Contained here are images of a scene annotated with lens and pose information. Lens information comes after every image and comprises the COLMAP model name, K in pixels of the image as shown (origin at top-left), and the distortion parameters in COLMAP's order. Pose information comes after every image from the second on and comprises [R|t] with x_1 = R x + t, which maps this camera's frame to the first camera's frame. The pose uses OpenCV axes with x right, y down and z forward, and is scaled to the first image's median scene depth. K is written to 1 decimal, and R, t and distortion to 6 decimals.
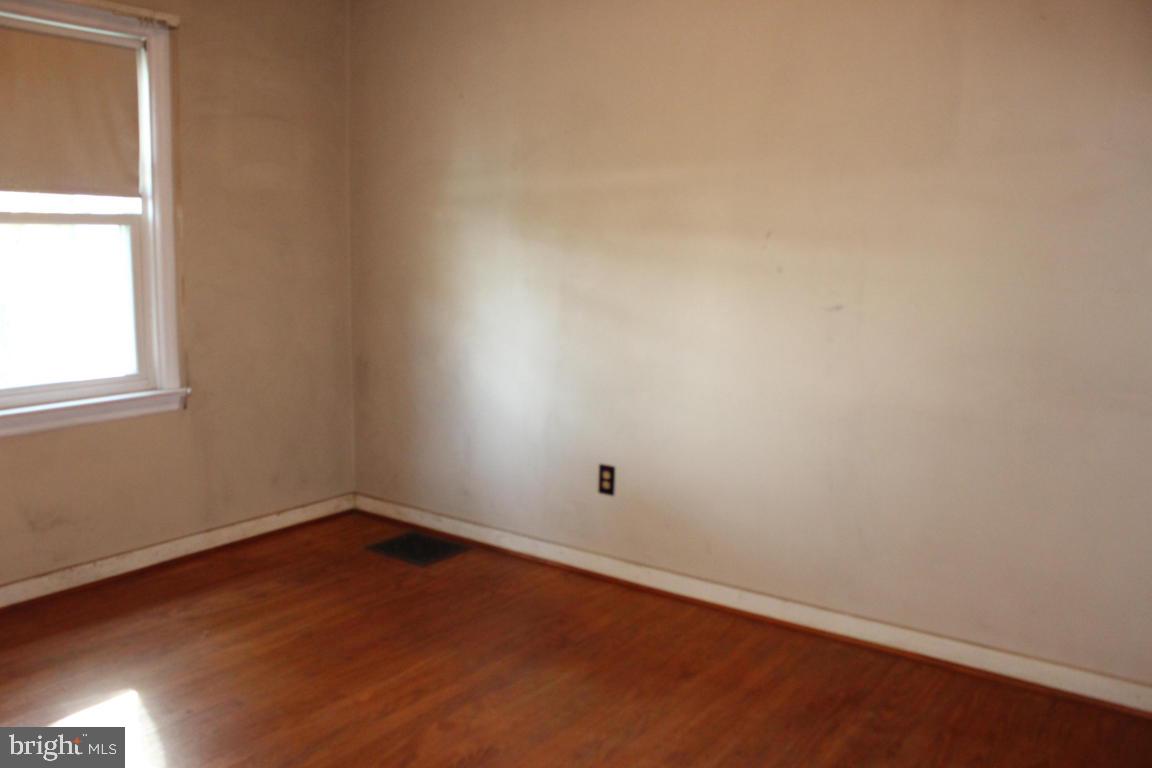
lens RADIAL K [[958.9, 0, 553.1], [0, 958.9, 397.7], [0, 0, 1]] dist [-0.162906, 0.146826]
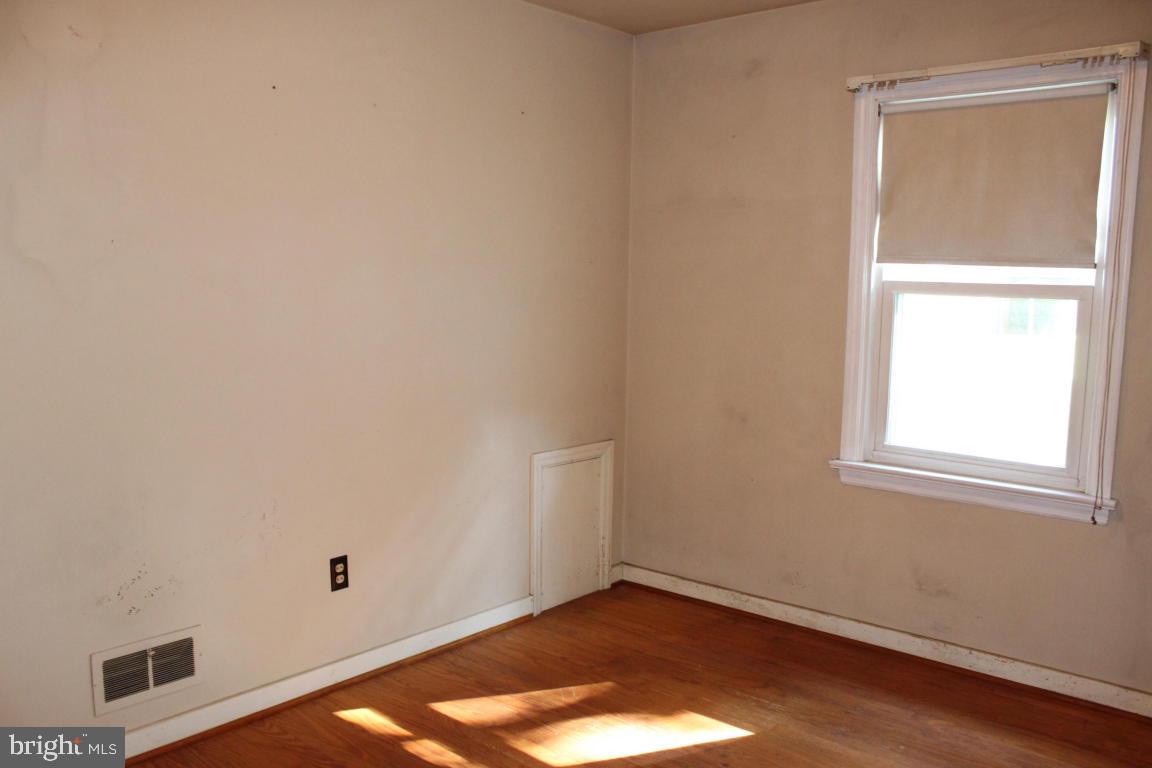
lens RADIAL K [[958.9, 0, 553.1], [0, 958.9, 397.7], [0, 0, 1]] dist [-0.162906, 0.146826]
pose [[-0.110359, 0.092616, -0.989567, 0.466219], [-0.185609, 0.976212, 0.112065, -0.101141], [0.976407, 0.196040, -0.090543, 0.620012]]
